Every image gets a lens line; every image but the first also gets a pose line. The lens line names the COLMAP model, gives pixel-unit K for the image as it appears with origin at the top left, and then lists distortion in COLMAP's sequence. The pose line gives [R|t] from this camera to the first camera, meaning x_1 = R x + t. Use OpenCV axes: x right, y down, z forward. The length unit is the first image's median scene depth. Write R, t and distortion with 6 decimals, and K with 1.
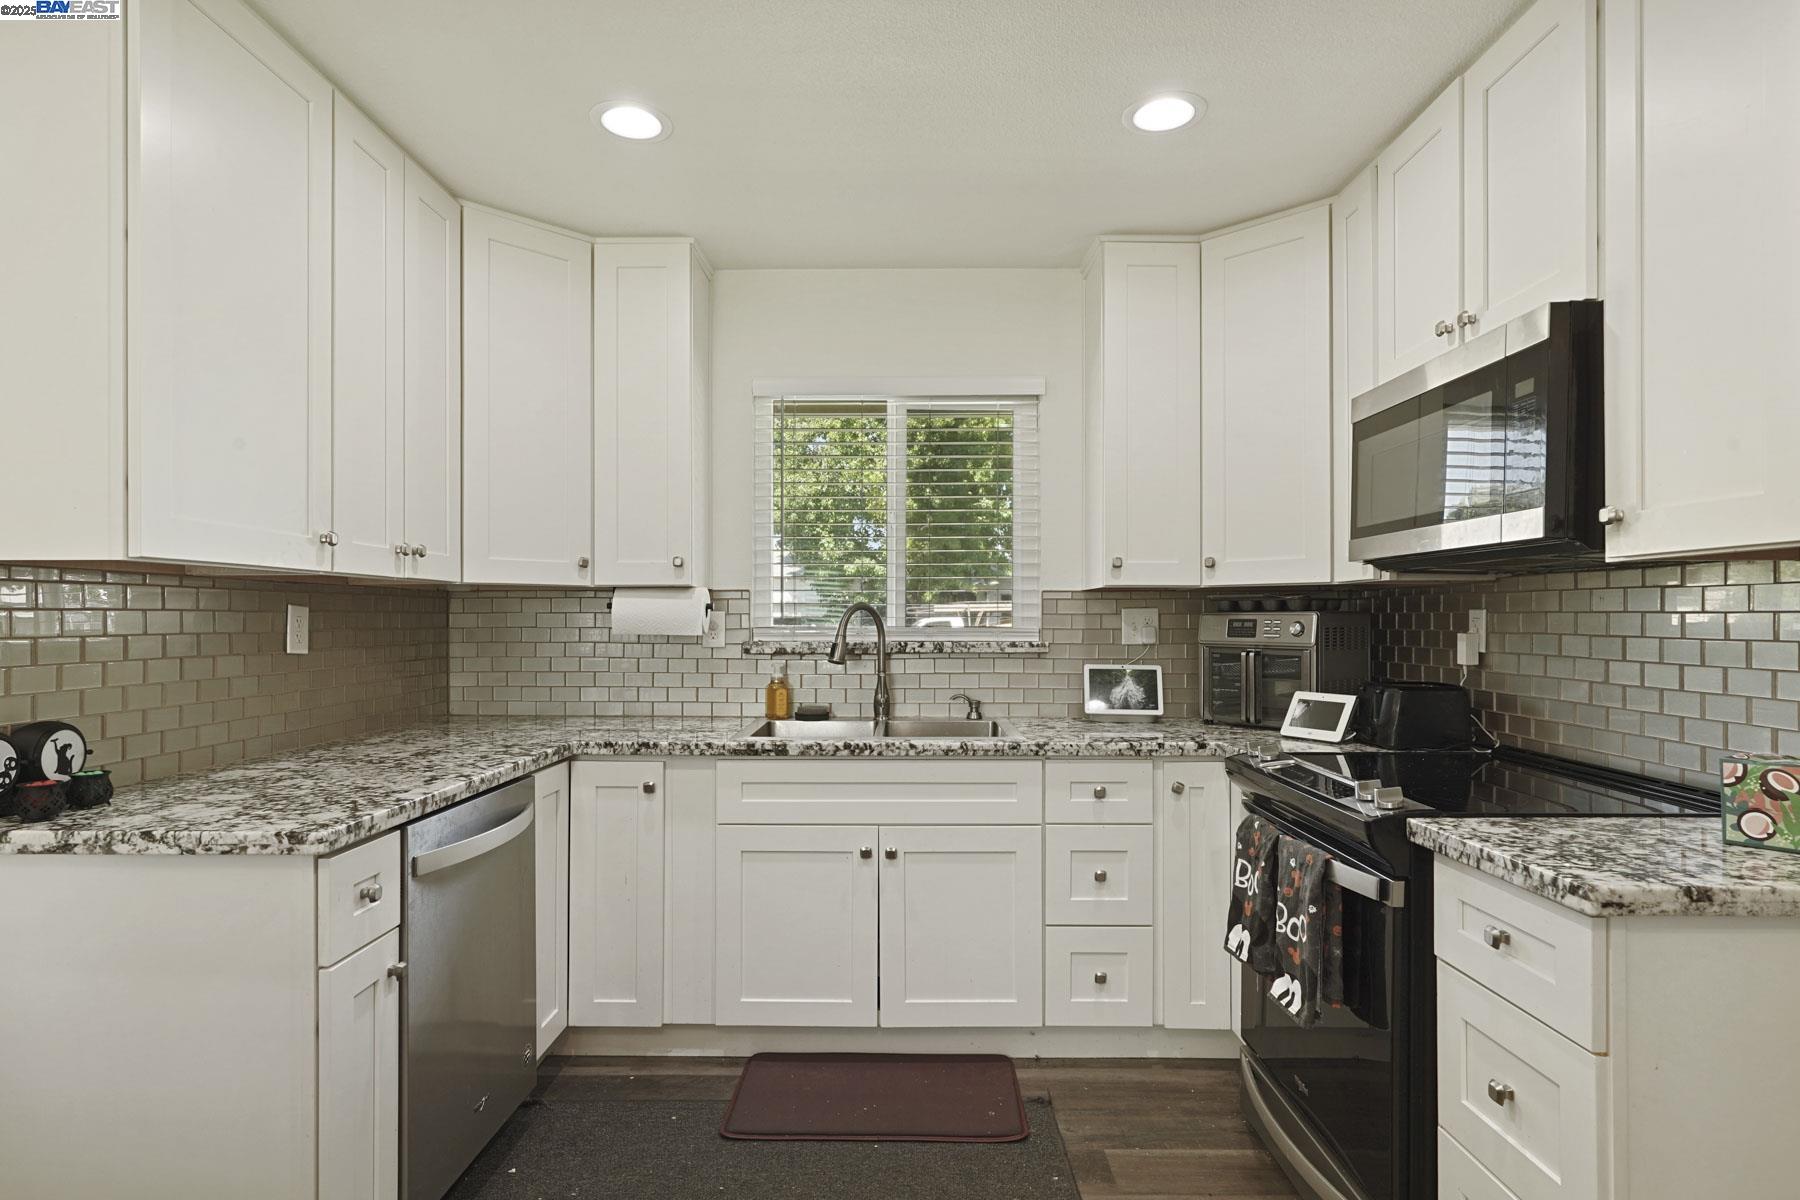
lens RADIAL K [[993.2, 0, 898.6], [0, 993.2, 619.1], [0, 0, 1]] dist [0.003691, 0.001159]
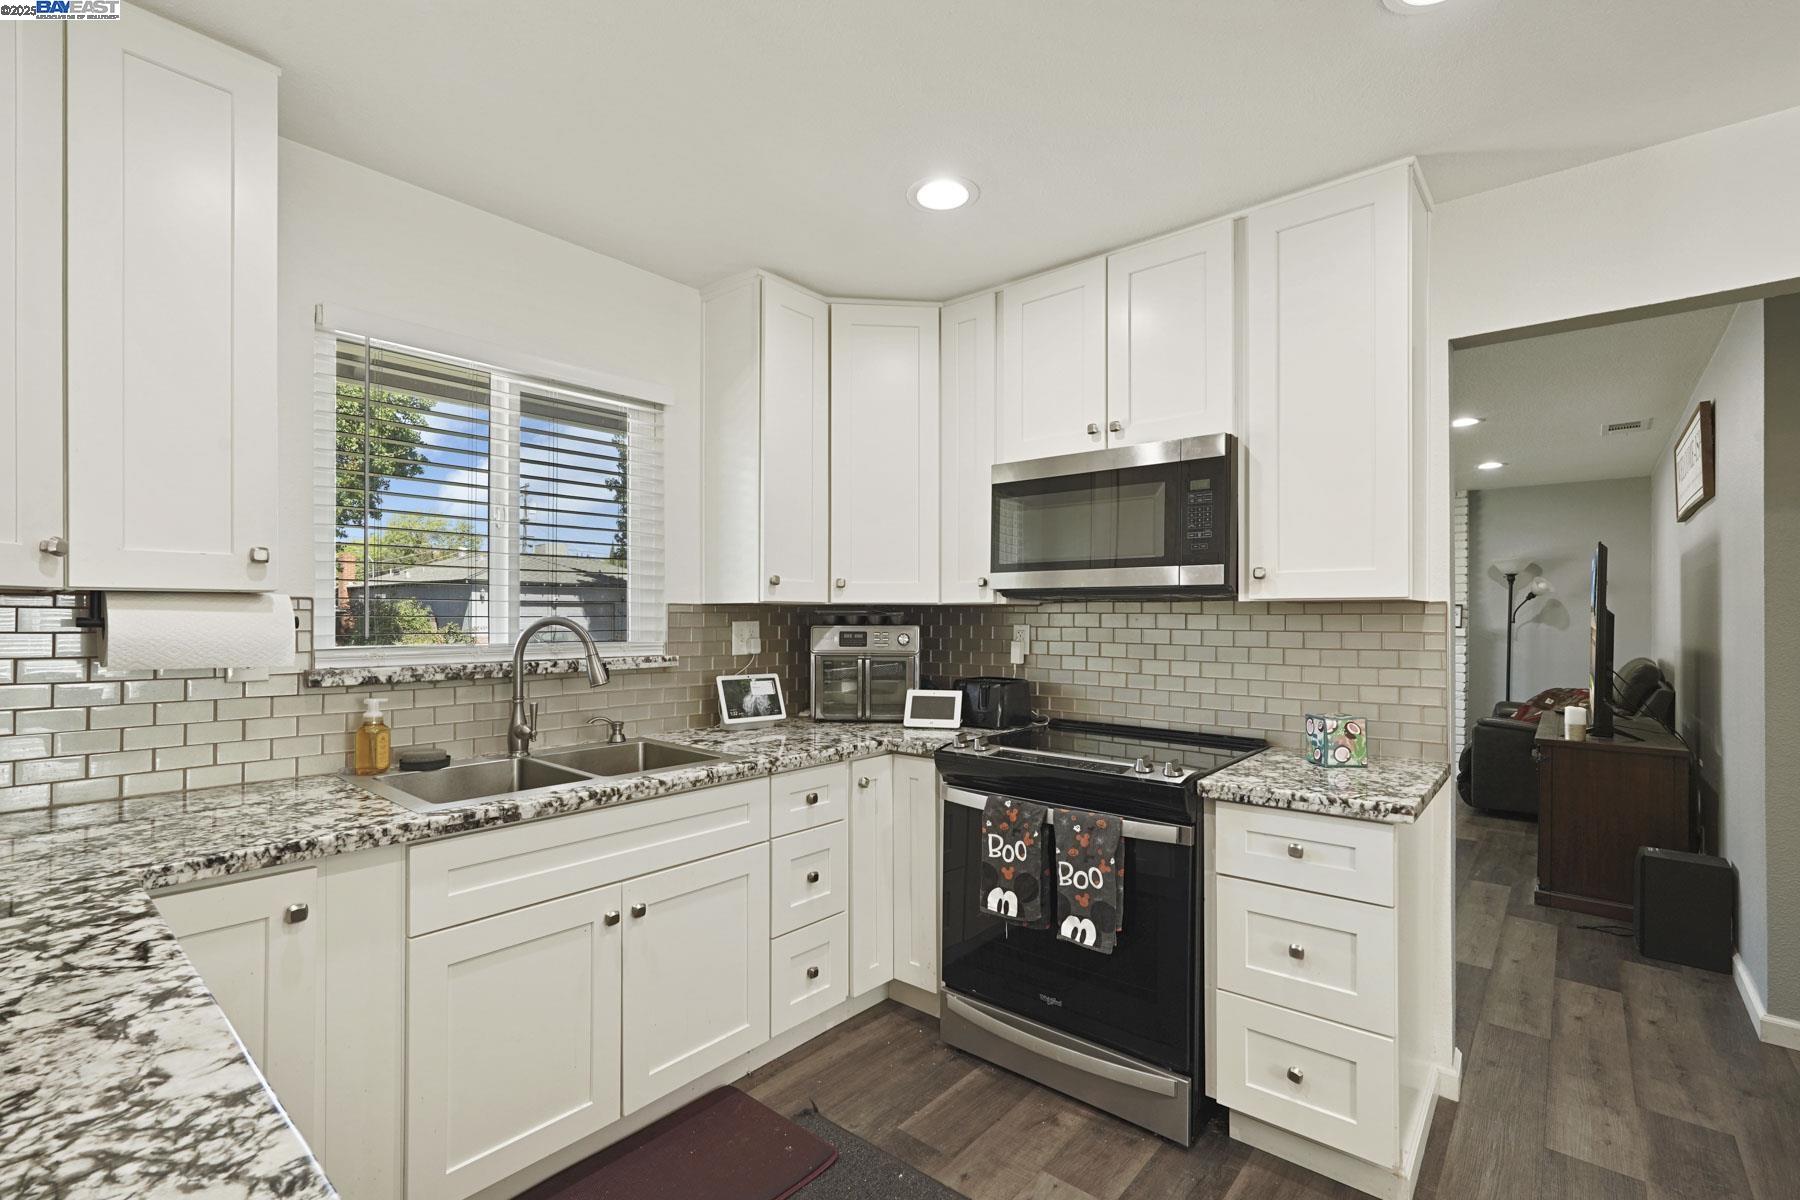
lens RADIAL K [[812.0, 0, 905.8], [0, 812.0, 617.7], [0, 0, 1]] dist [-0.002032, 0.000744]
pose [[0.634901, -0.000457, 0.772593, -0.405620], [-0.001401, 0.999997, 0.001744, -0.020258], [-0.772592, -0.002190, 0.634899, 0.373975]]
